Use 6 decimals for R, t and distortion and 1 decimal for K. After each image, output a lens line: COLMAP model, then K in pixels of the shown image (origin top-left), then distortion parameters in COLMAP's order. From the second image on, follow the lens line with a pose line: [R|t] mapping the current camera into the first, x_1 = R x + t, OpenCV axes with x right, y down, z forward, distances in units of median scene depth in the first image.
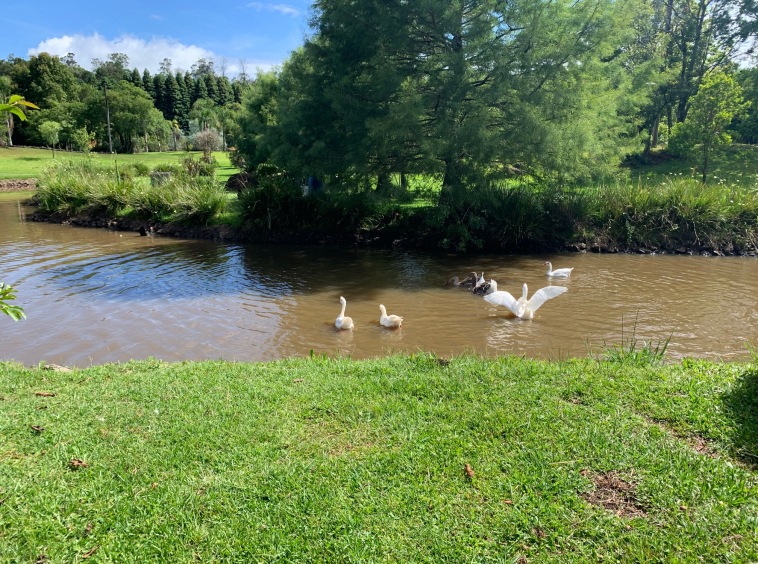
lens RADIAL K [[560.9, 0, 379.0], [0, 560.9, 282.0], [0, 0, 1]] dist [0.006751, -0.003302]
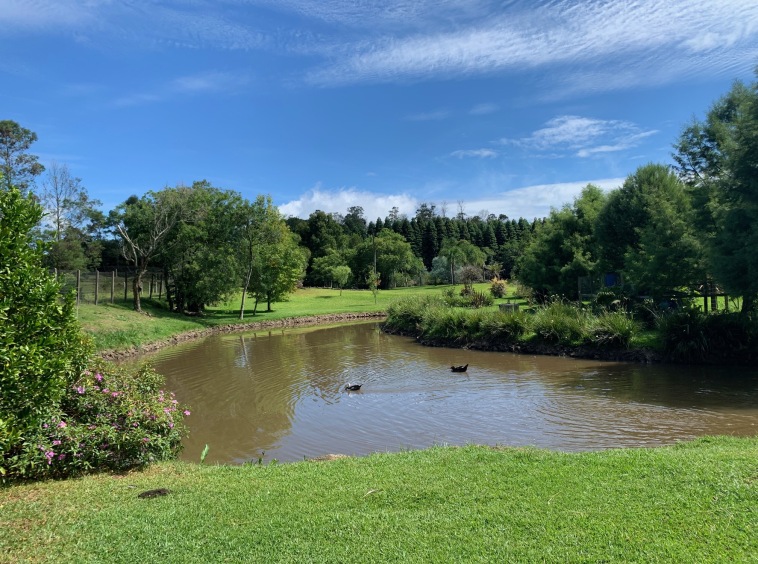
lens RADIAL K [[560.9, 0, 379.0], [0, 560.9, 282.0], [0, 0, 1]] dist [0.006751, -0.003302]
pose [[0.936066, -0.045427, -0.348880, -0.091059], [-0.034887, 0.974757, -0.220525, 0.007891], [0.350091, 0.218598, 0.910852, -0.049749]]
